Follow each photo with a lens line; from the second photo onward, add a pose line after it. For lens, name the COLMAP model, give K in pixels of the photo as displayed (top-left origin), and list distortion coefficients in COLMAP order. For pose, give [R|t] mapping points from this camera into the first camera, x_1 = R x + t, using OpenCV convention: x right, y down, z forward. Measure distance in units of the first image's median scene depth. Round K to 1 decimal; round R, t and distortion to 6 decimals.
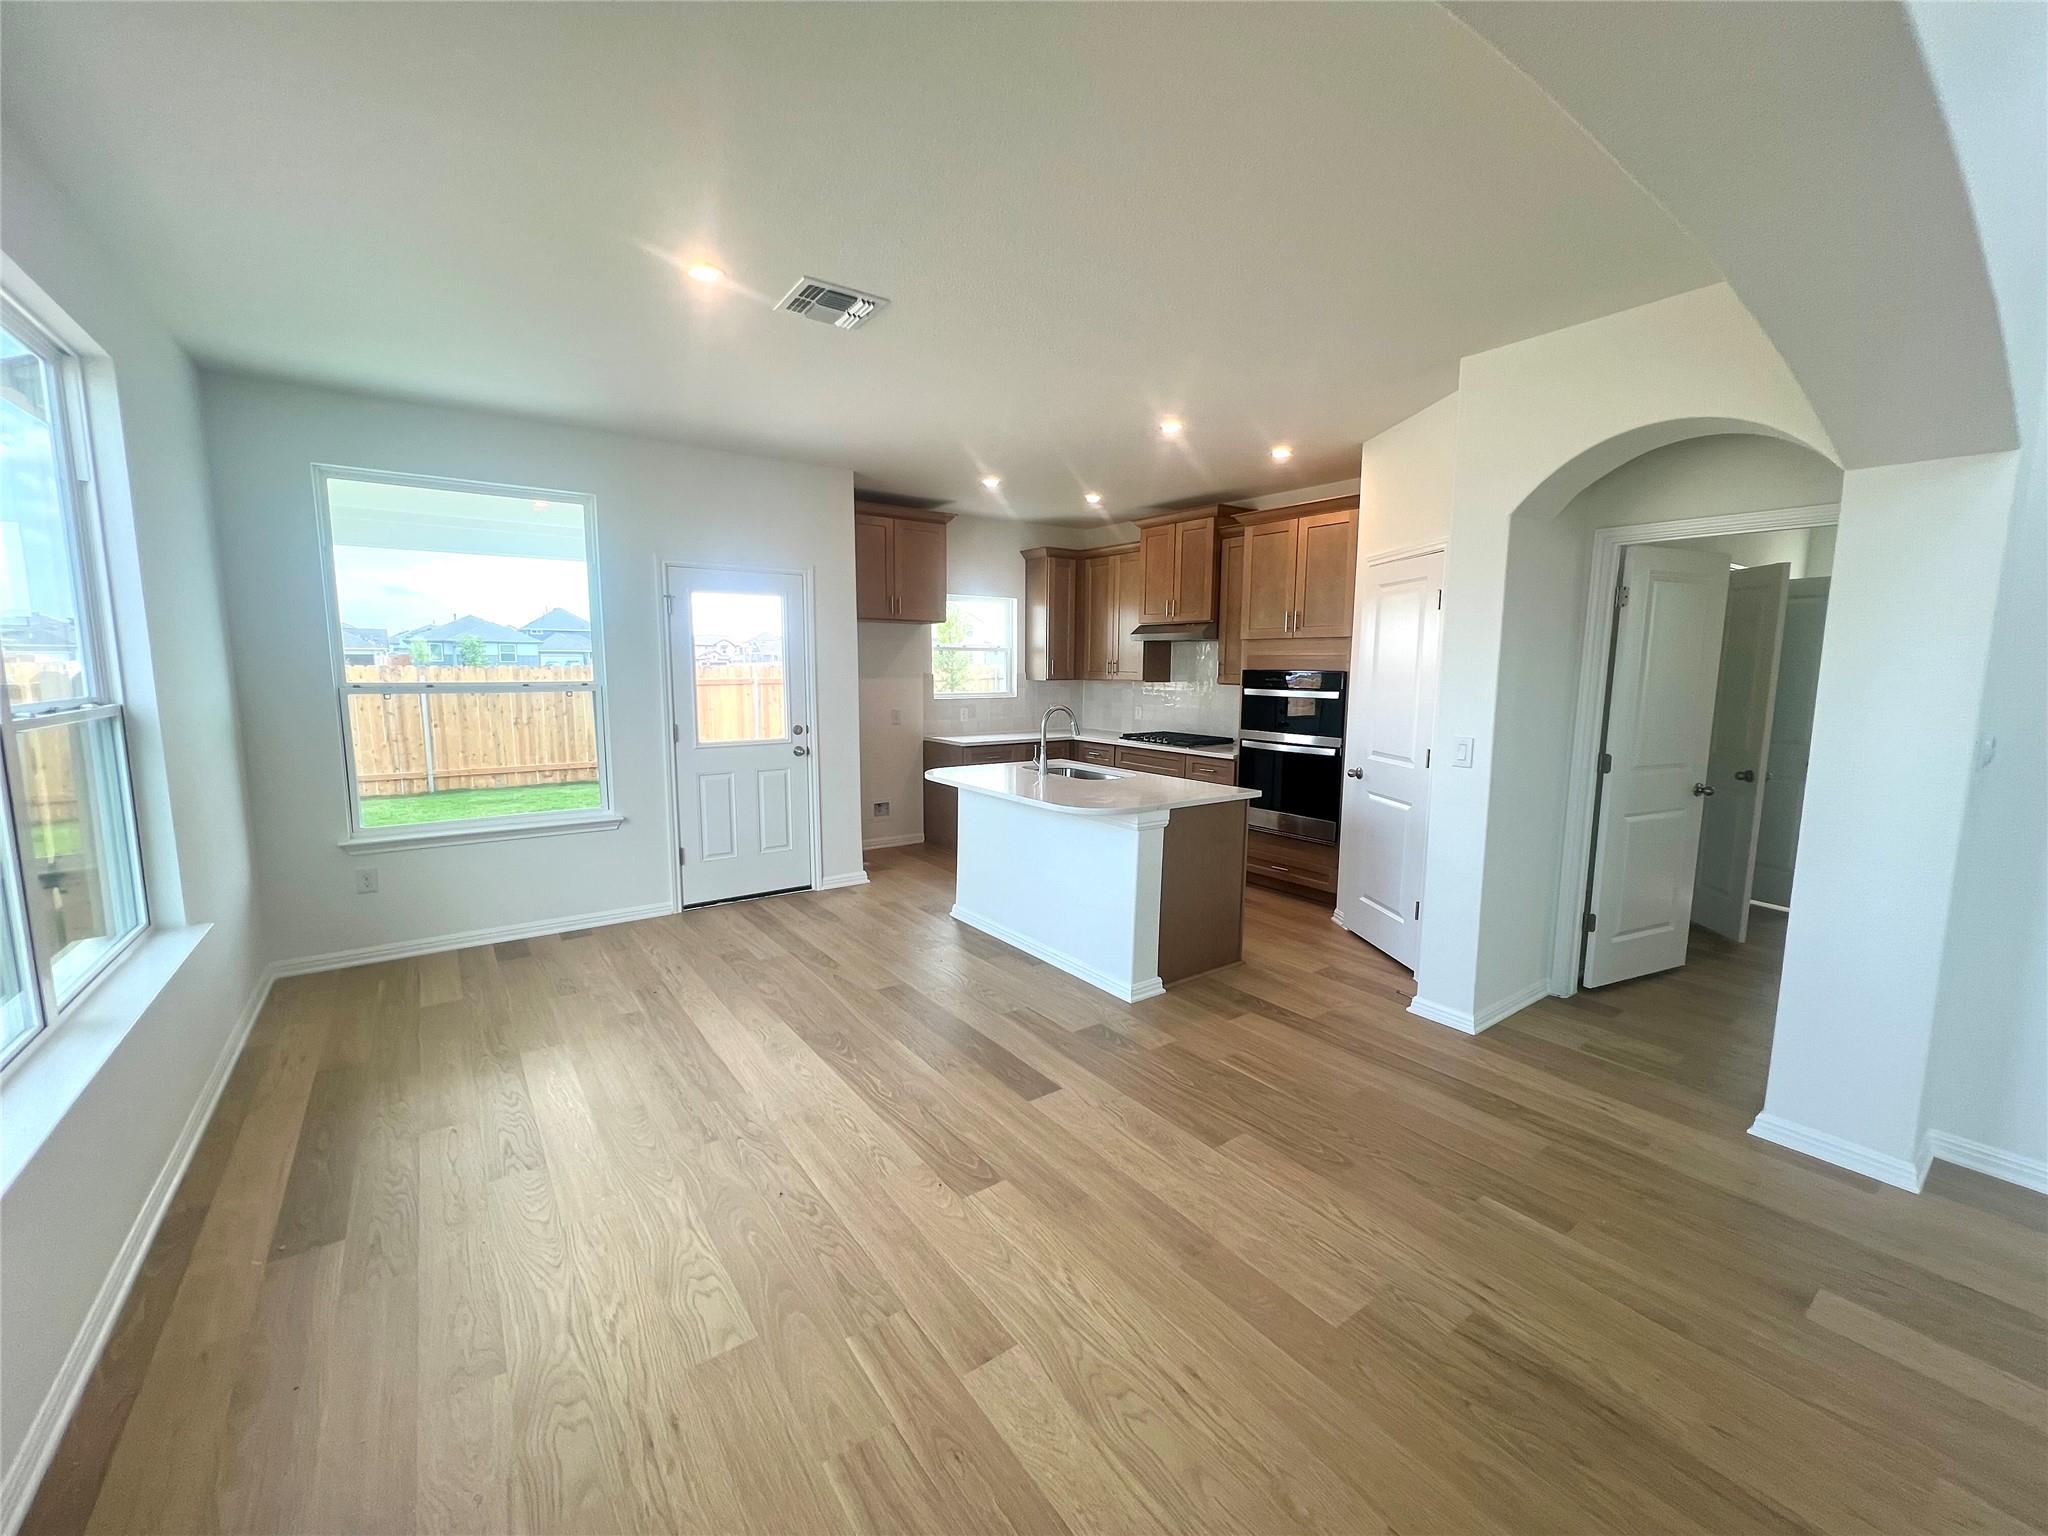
lens RADIAL K [[820.4, 0, 1019.1], [0, 820.4, 773.1], [0, 0, 1]] dist [0.002321, 0.000246]
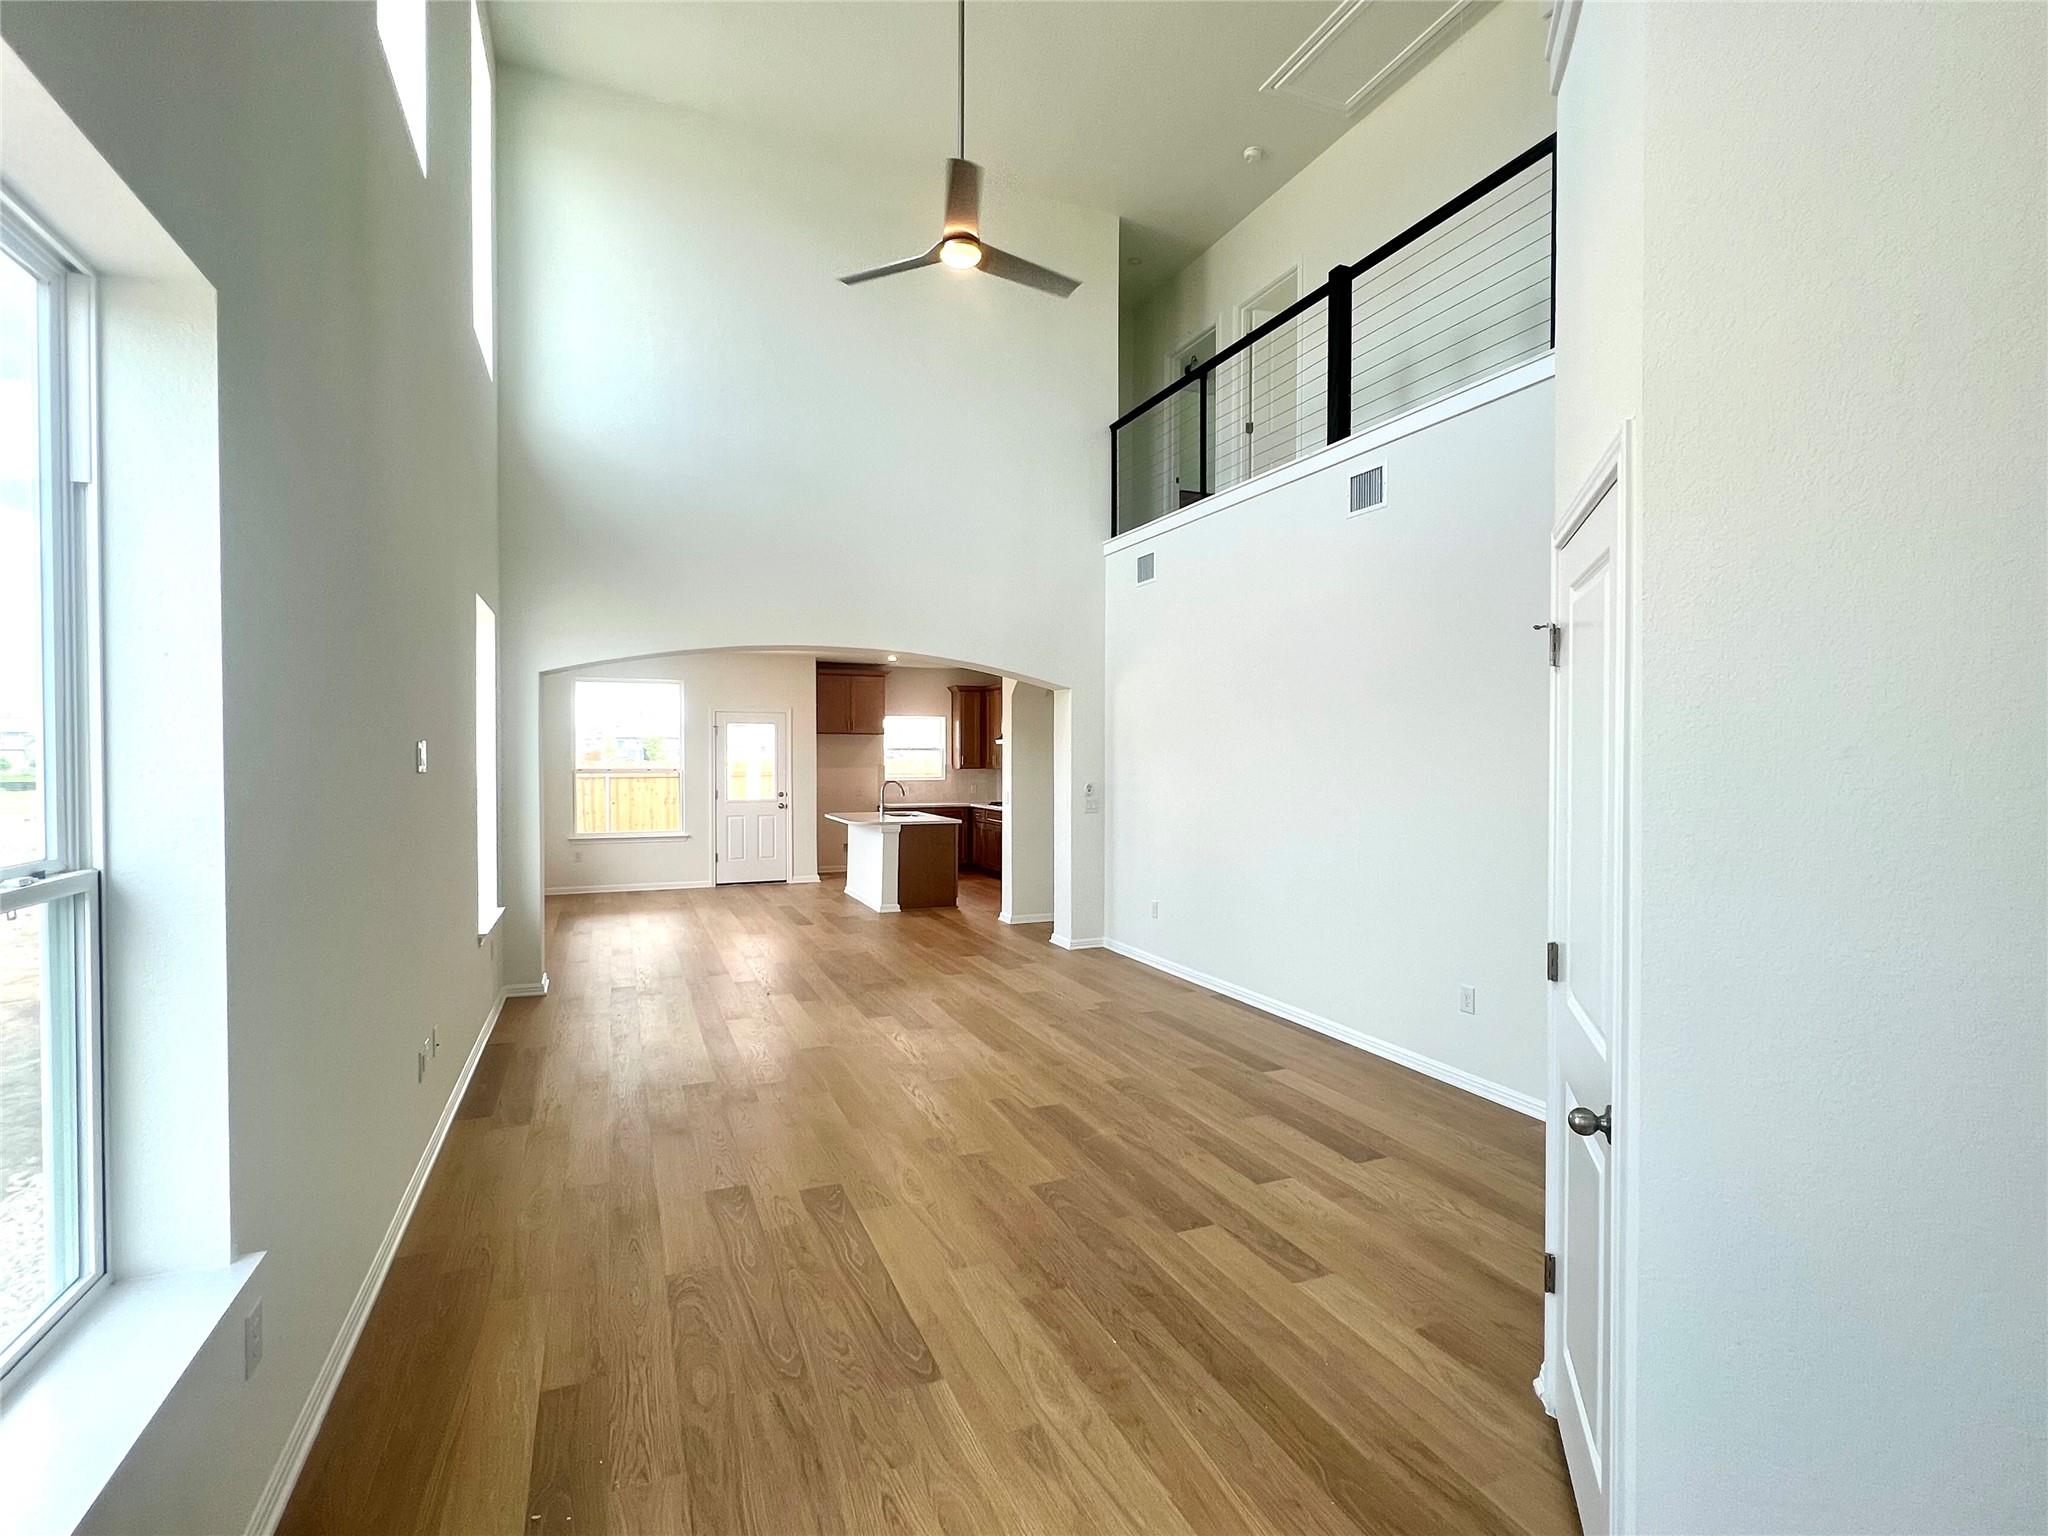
lens RADIAL K [[979.4, 0, 1015.9], [0, 979.4, 766.2], [0, 0, 1]] dist [0.009331, 0.000224]
pose [[0.973719, -0.000239, -0.227753, 0.752483], [-0.027095, 0.992776, -0.116882, 0.128844], [0.226136, 0.119982, 0.966678, -1.034487]]
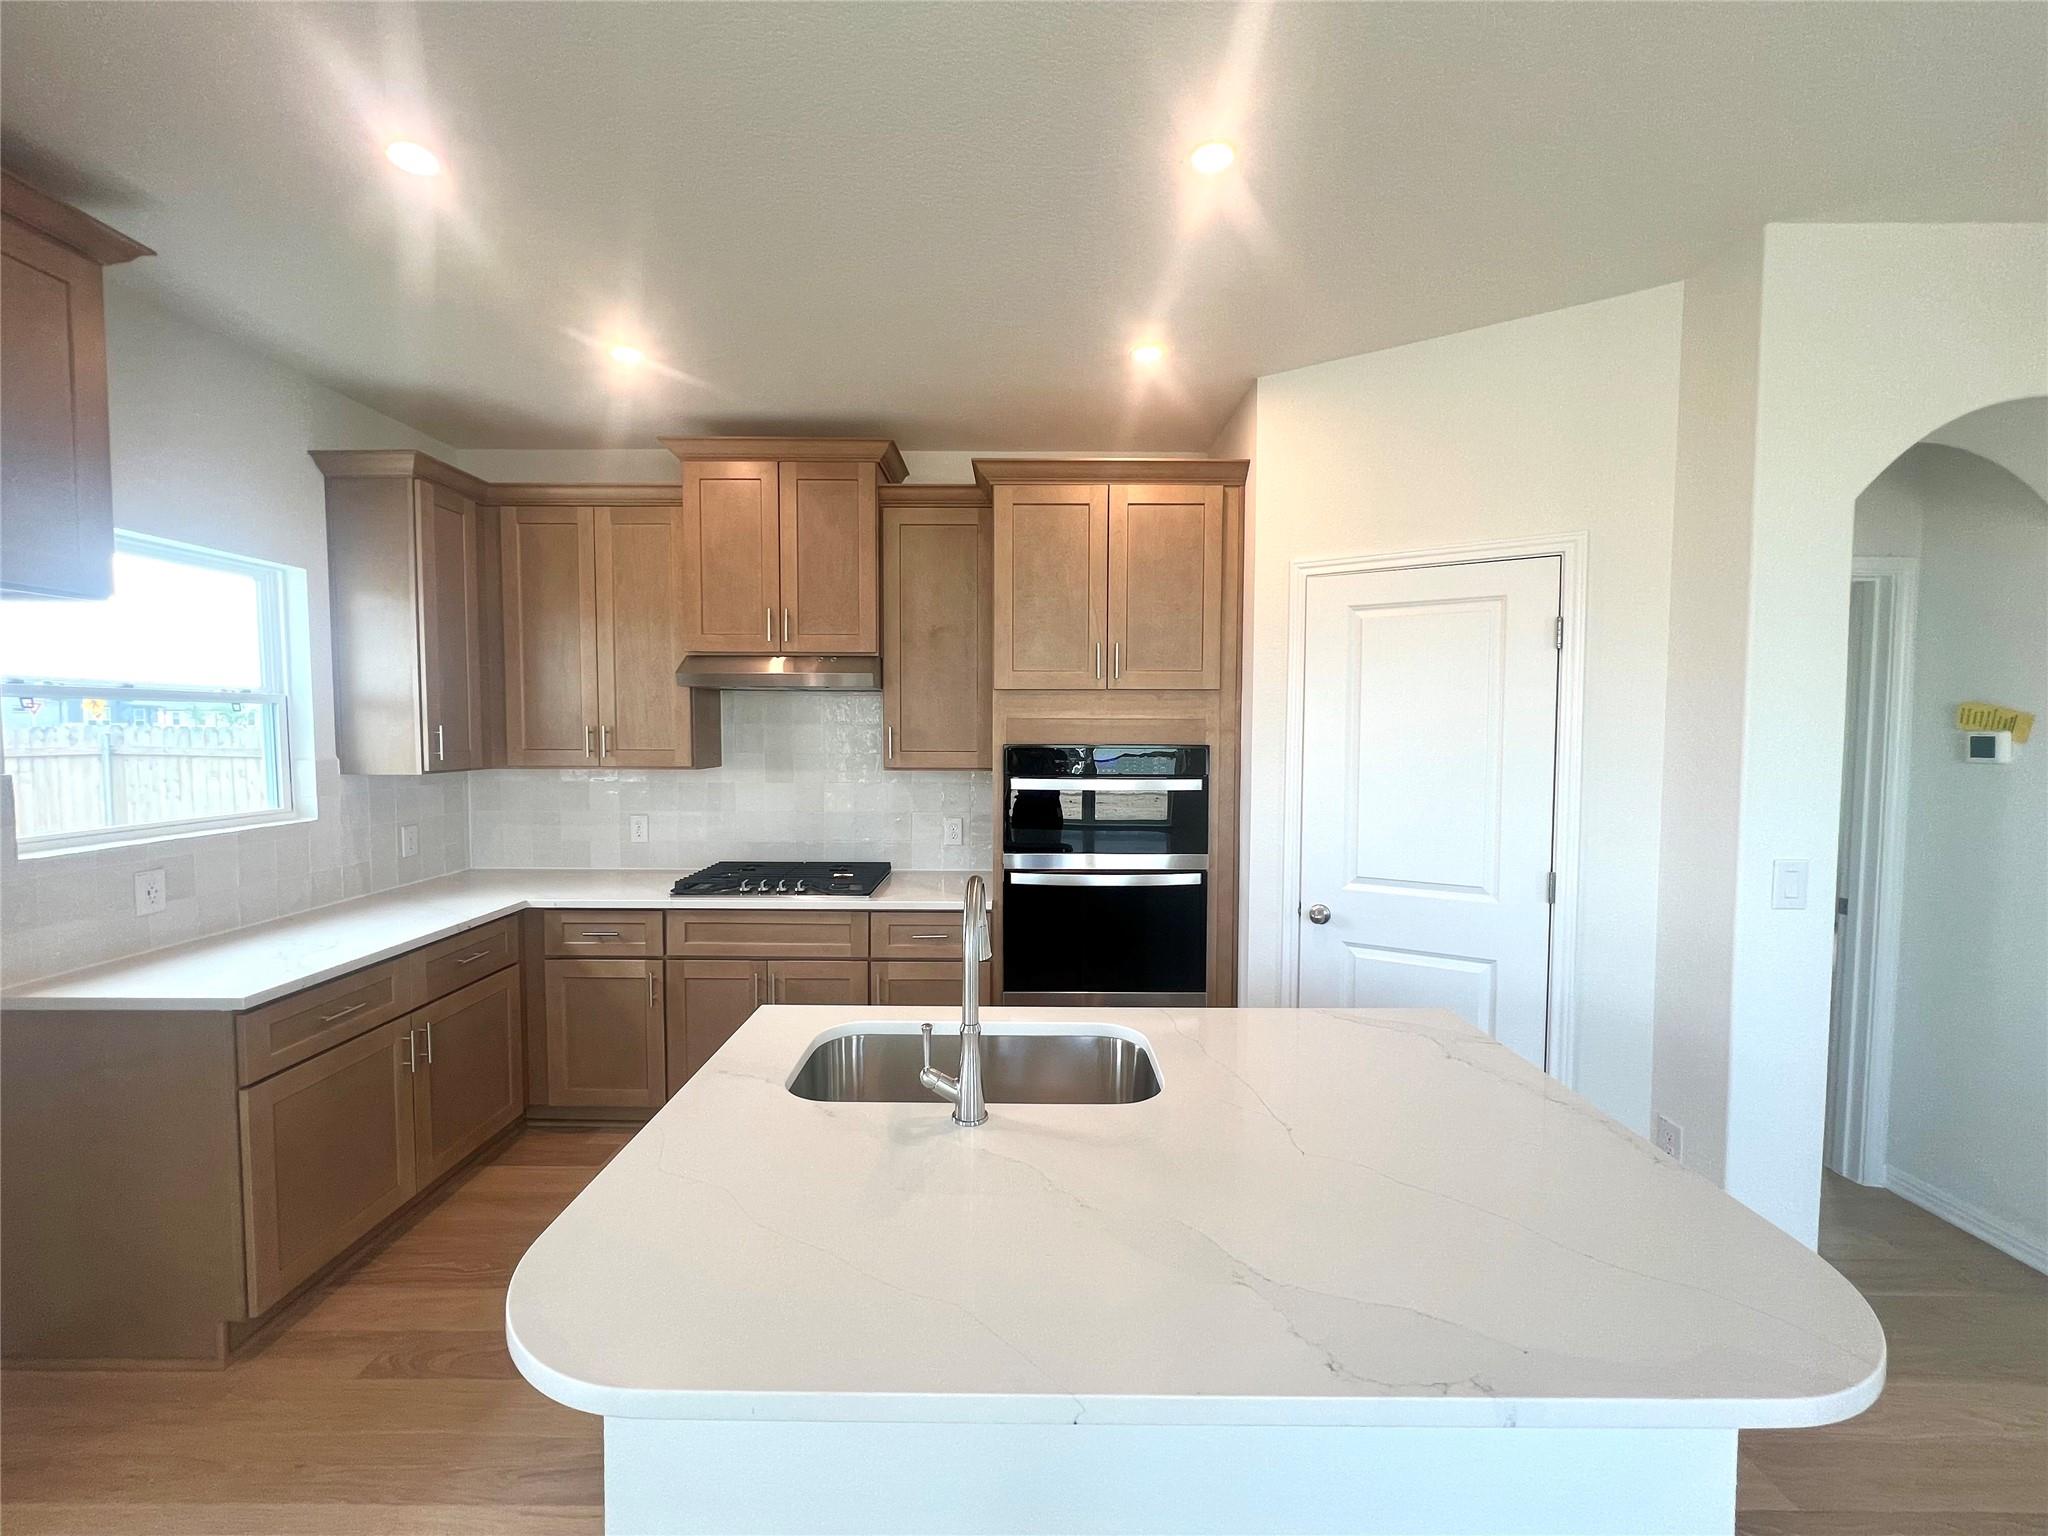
lens RADIAL K [[820.4, 0, 1014.4], [0, 820.4, 767.5], [0, 0, 1]] dist [0.002321, 0.000246]
pose [[0.587807, -0.044845, 0.807757, -0.168170], [0.108715, 0.993785, -0.023939, -0.099928], [-0.801663, 0.101886, 0.589029, 0.694384]]
